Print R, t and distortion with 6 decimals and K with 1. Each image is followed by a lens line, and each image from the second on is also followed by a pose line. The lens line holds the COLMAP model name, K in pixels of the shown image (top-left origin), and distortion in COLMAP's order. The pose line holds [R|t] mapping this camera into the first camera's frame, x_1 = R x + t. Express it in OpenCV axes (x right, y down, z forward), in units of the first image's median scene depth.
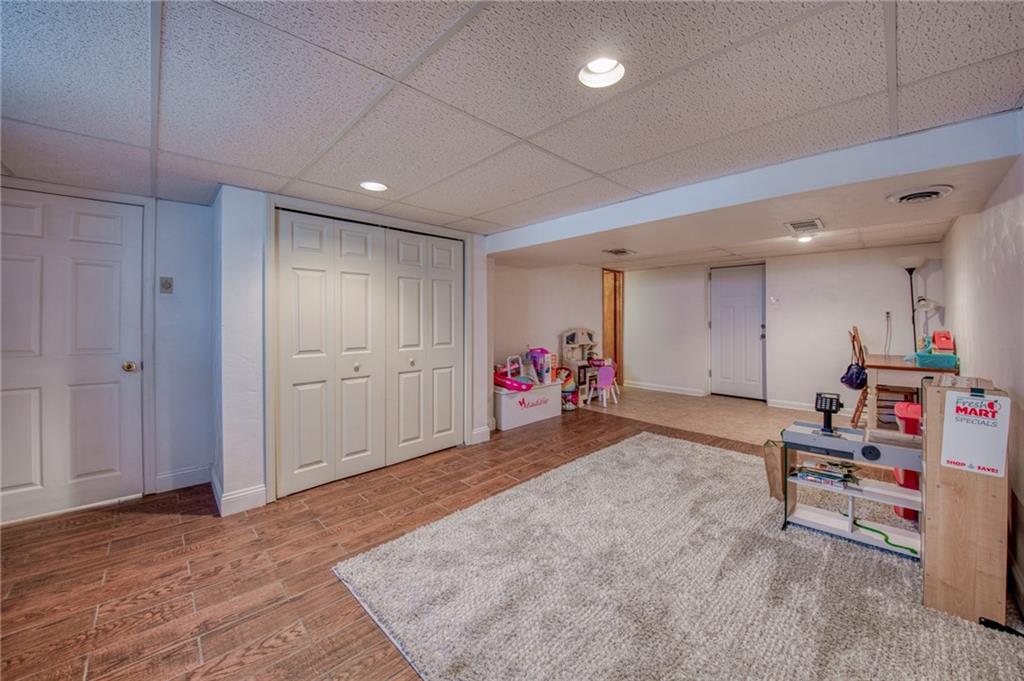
lens RADIAL K [[378.5, 0, 512.1], [0, 378.5, 317.1], [0, 0, 1]] dist [0.027070, -0.028372]
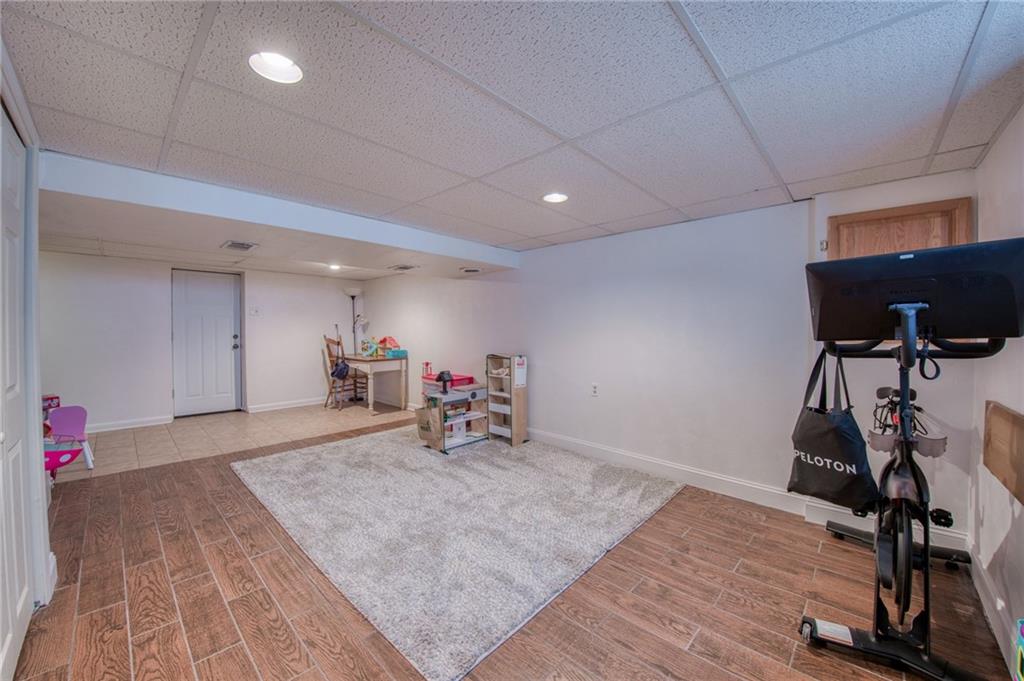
lens RADIAL K [[391.8, 0, 512.0], [0, 391.8, 340.5], [0, 0, 1]] dist [0.000480, -0.015159]
pose [[-0.046581, -0.027356, 0.998540, -0.734970], [-0.003332, 0.999624, 0.027230, 0.006195], [-0.998909, -0.002059, -0.046654, 0.576955]]
